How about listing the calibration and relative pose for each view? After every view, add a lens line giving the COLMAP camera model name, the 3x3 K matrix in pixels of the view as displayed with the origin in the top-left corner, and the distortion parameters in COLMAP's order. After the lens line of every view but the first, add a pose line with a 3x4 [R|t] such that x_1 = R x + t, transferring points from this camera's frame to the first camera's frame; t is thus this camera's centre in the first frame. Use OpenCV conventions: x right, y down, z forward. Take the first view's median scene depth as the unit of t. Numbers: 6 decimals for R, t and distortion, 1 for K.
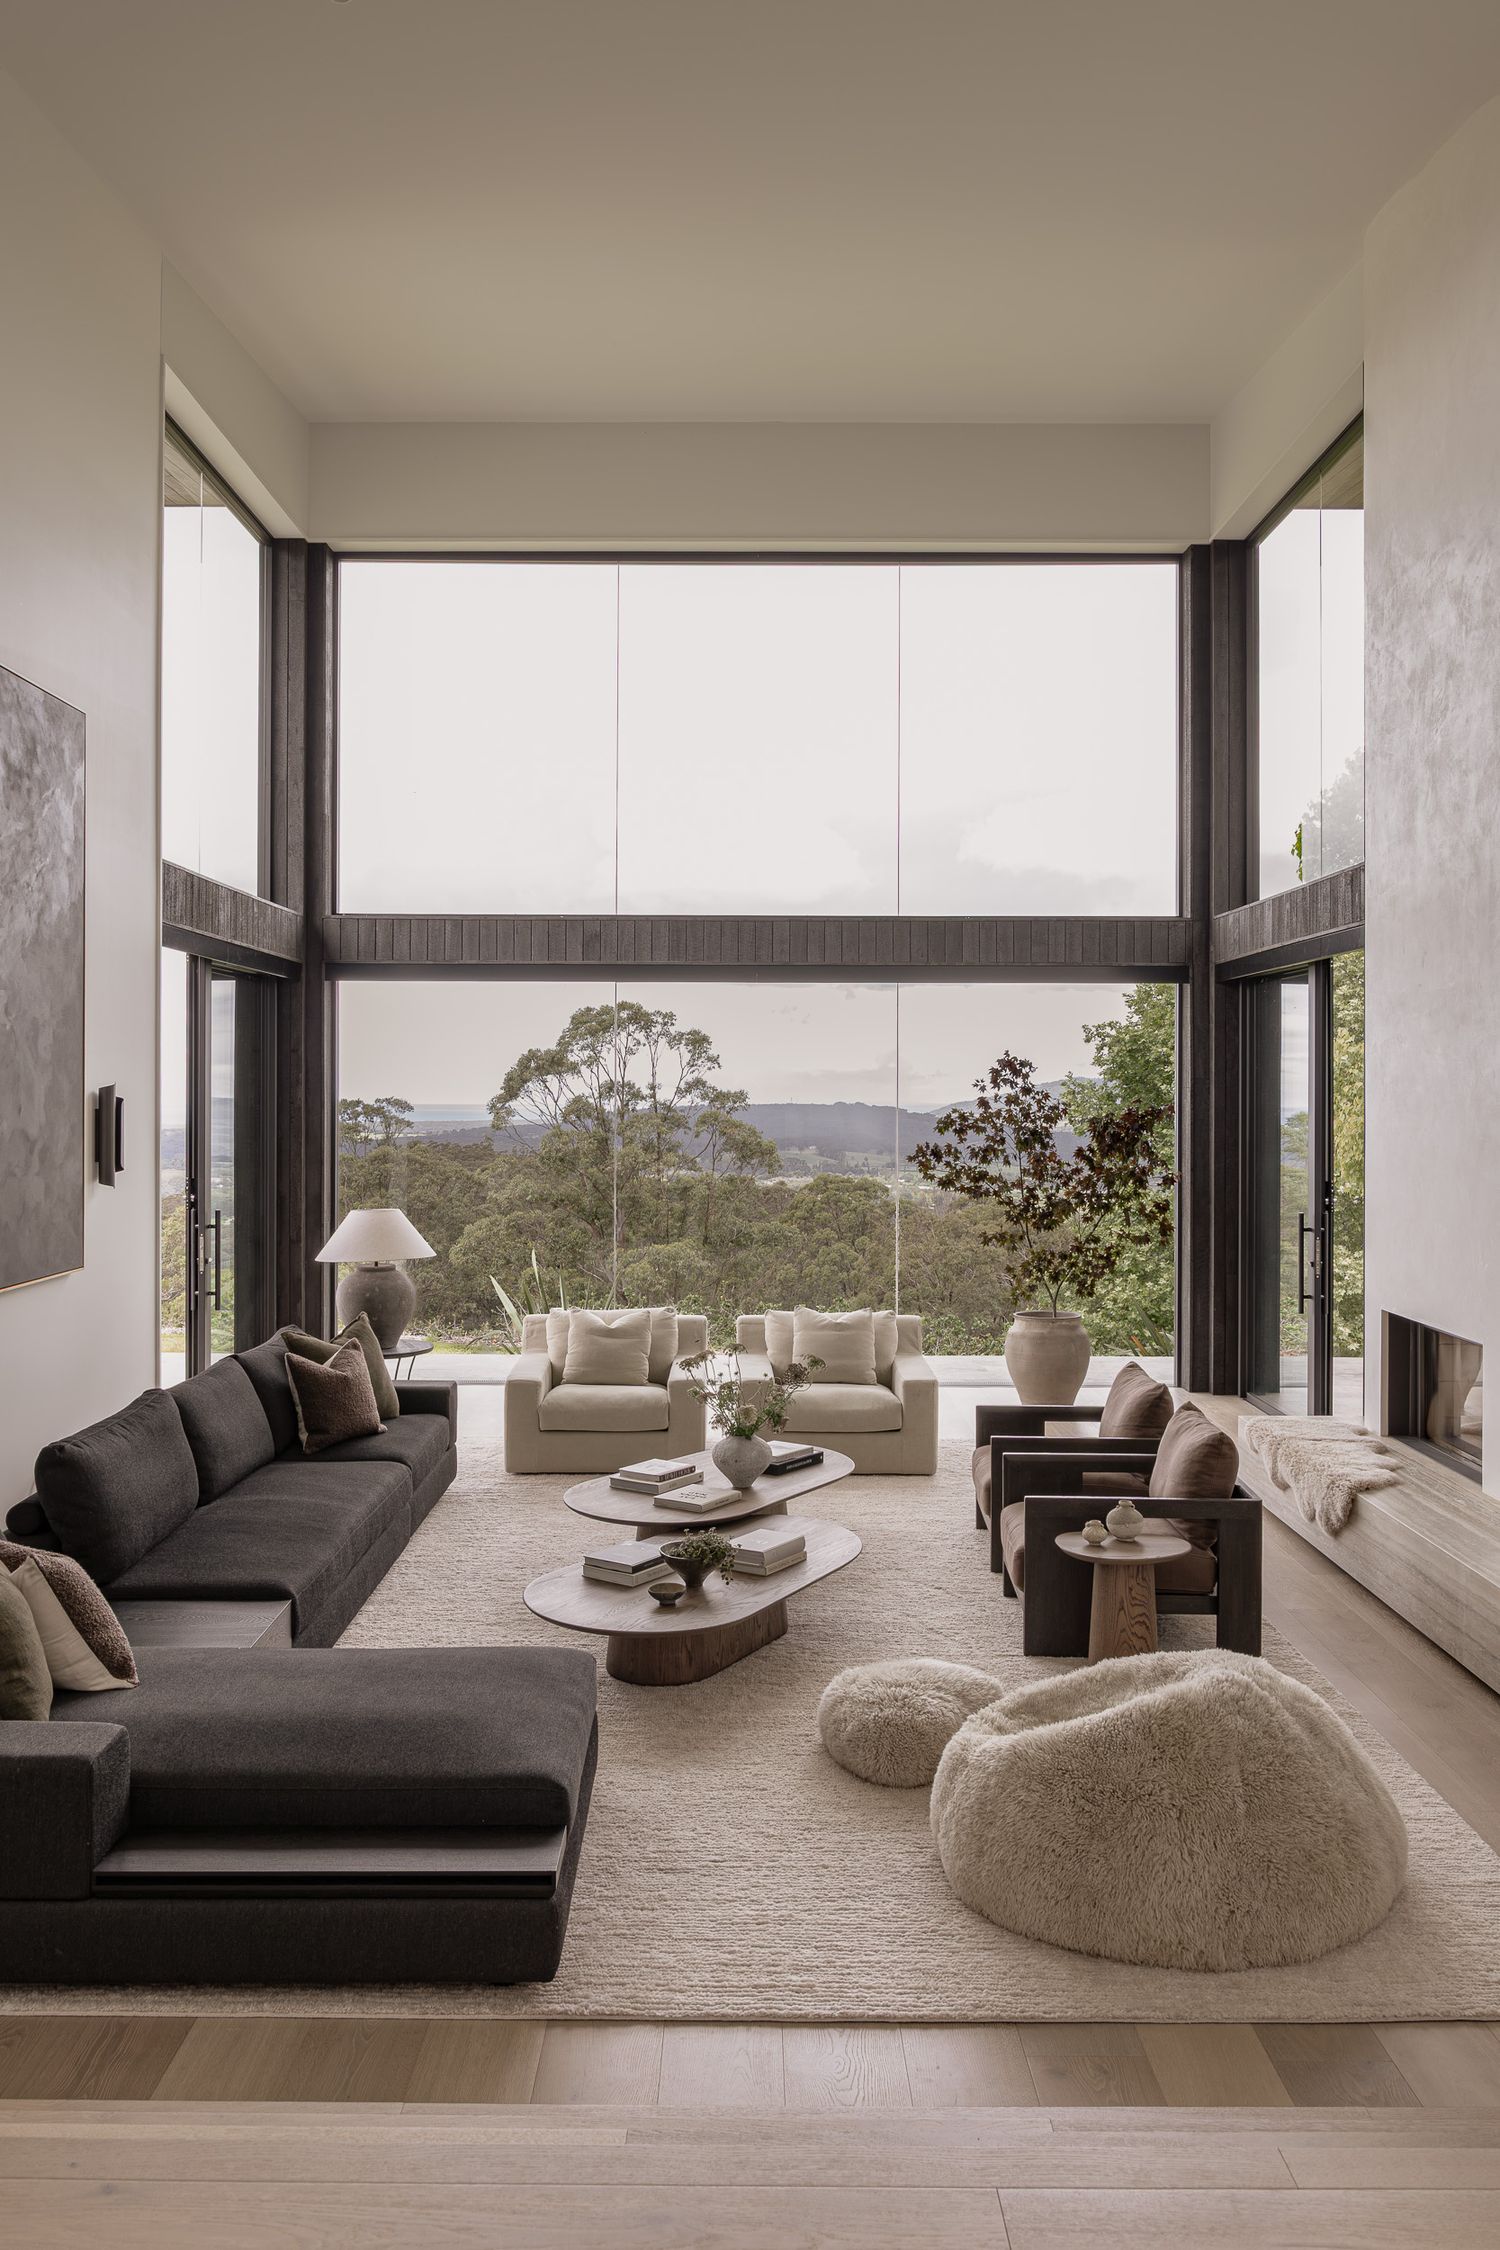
lens RADIAL K [[1859.9, 0, 748.5], [0, 1859.9, 1119.3], [0, 0, 1]] dist [0.005125, 0.000678]
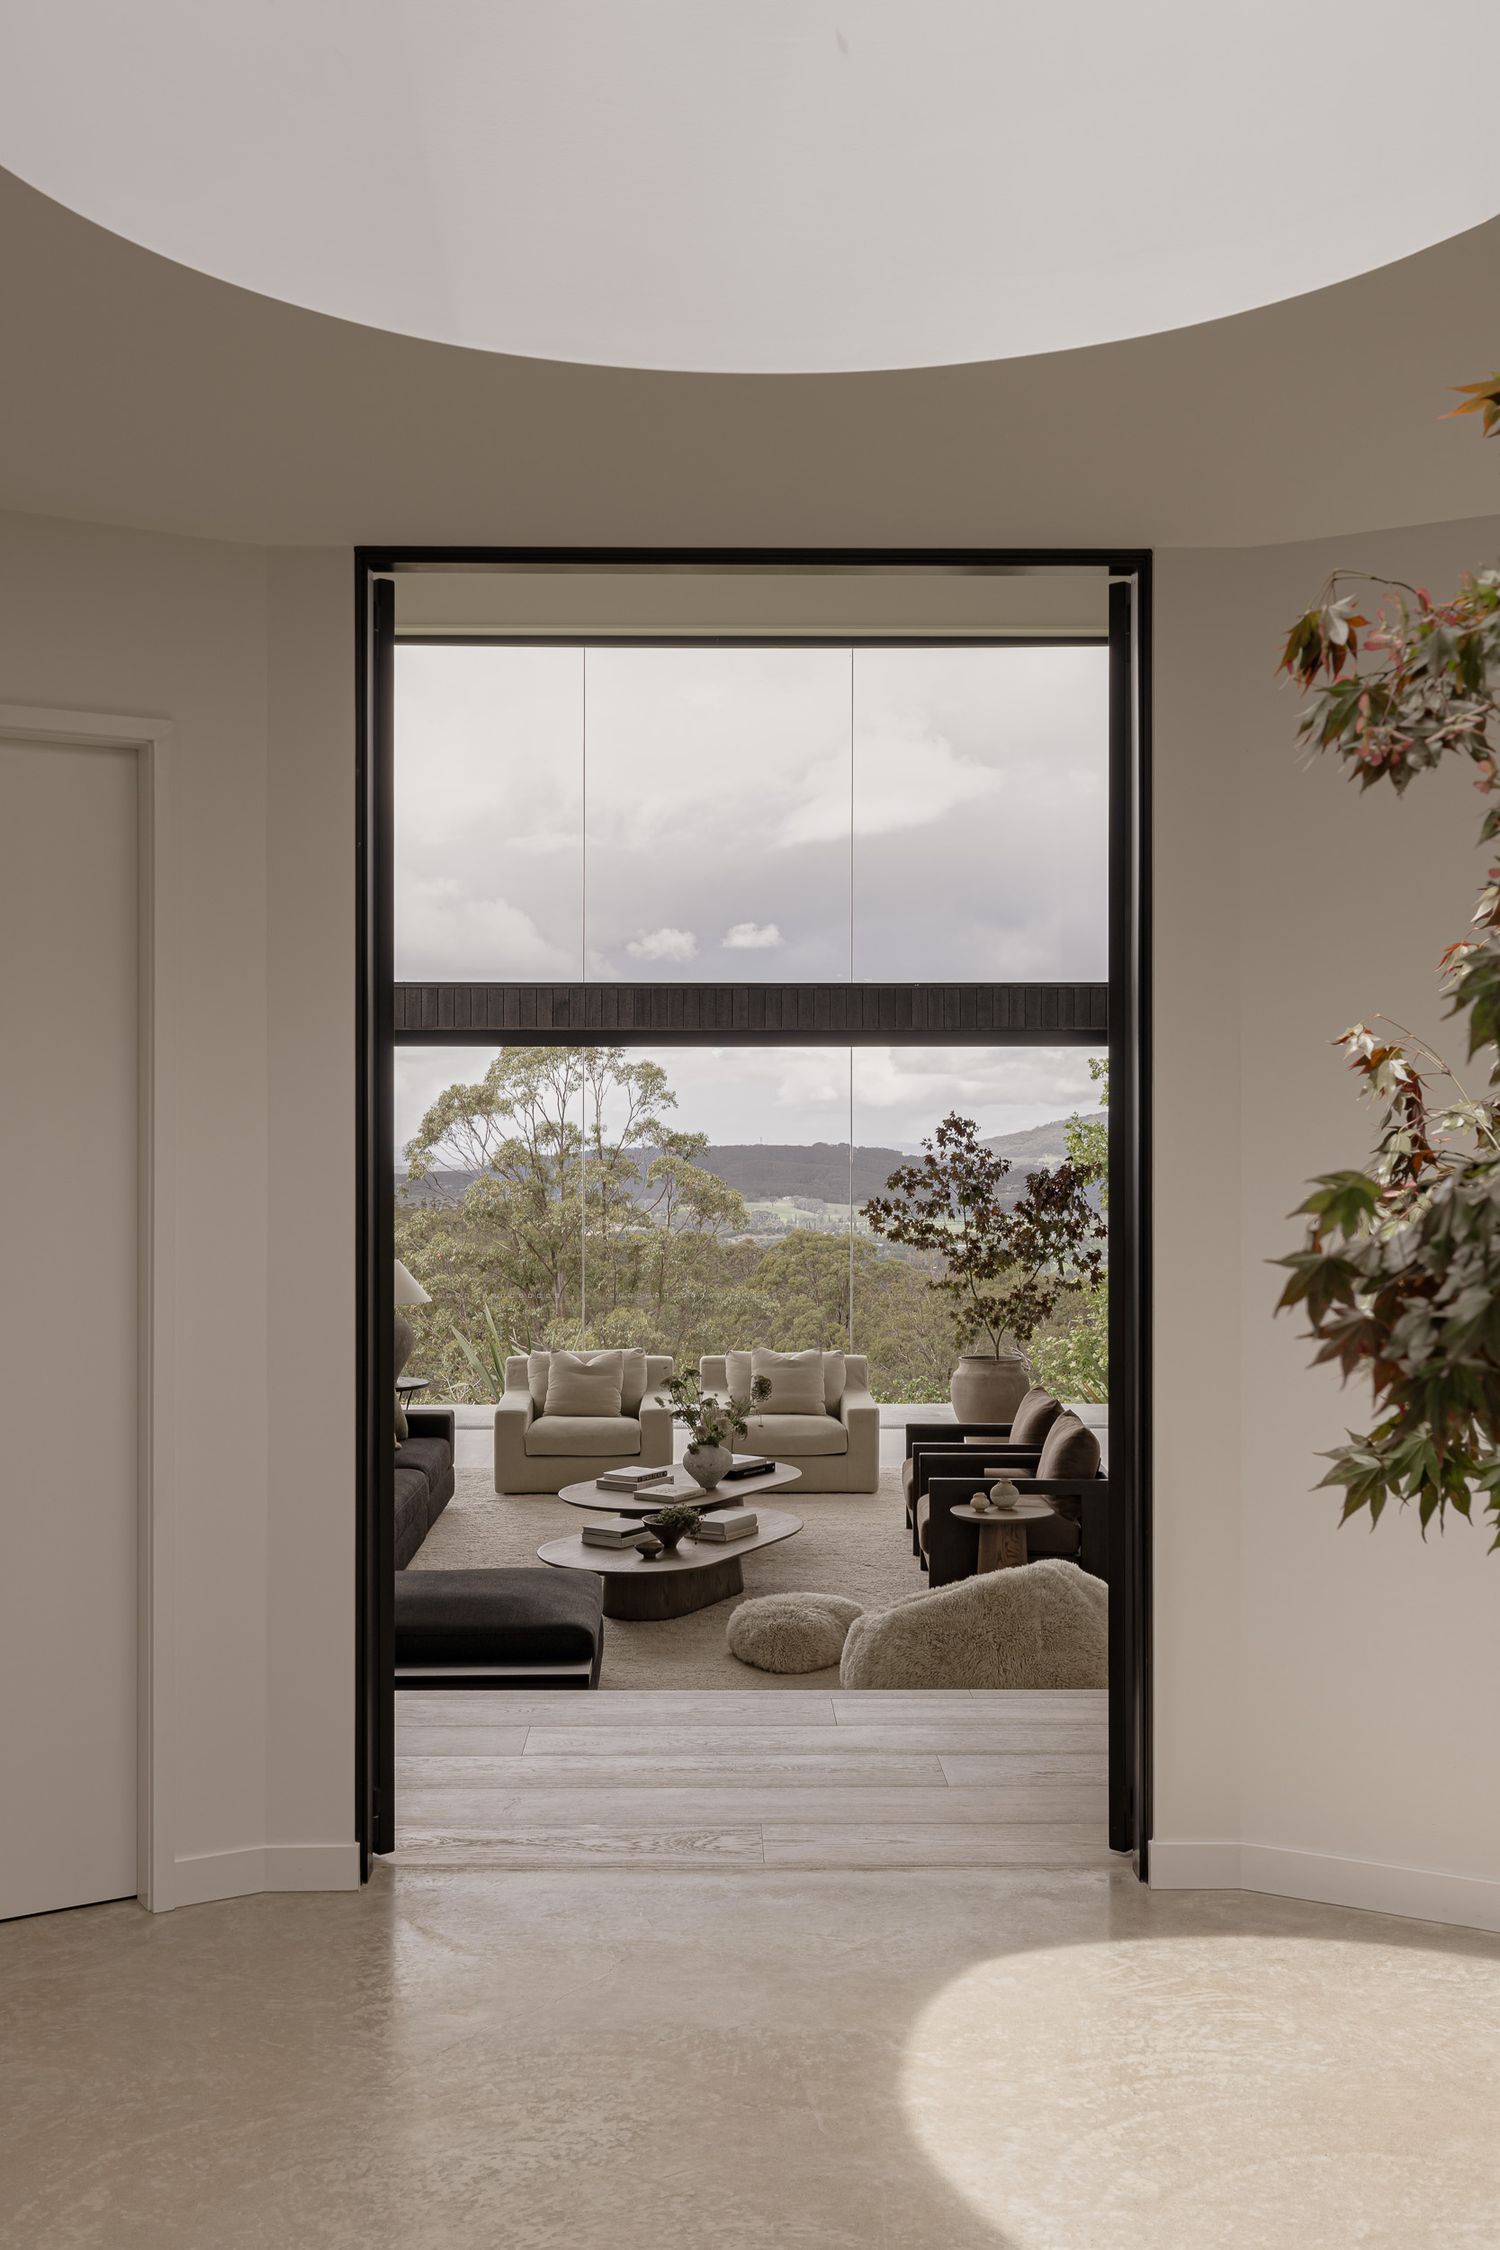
lens RADIAL K [[2261.3, 0, 755.9], [0, 2261.3, 1124.8], [0, 0, 1]] dist [-0.127712, 0.000000]
pose [[0.999782, -0.002775, 0.020686, -0.000555], [0.003138, 0.999842, -0.017511, -0.006916], [-0.020634, 0.017572, 0.999633, -0.301178]]
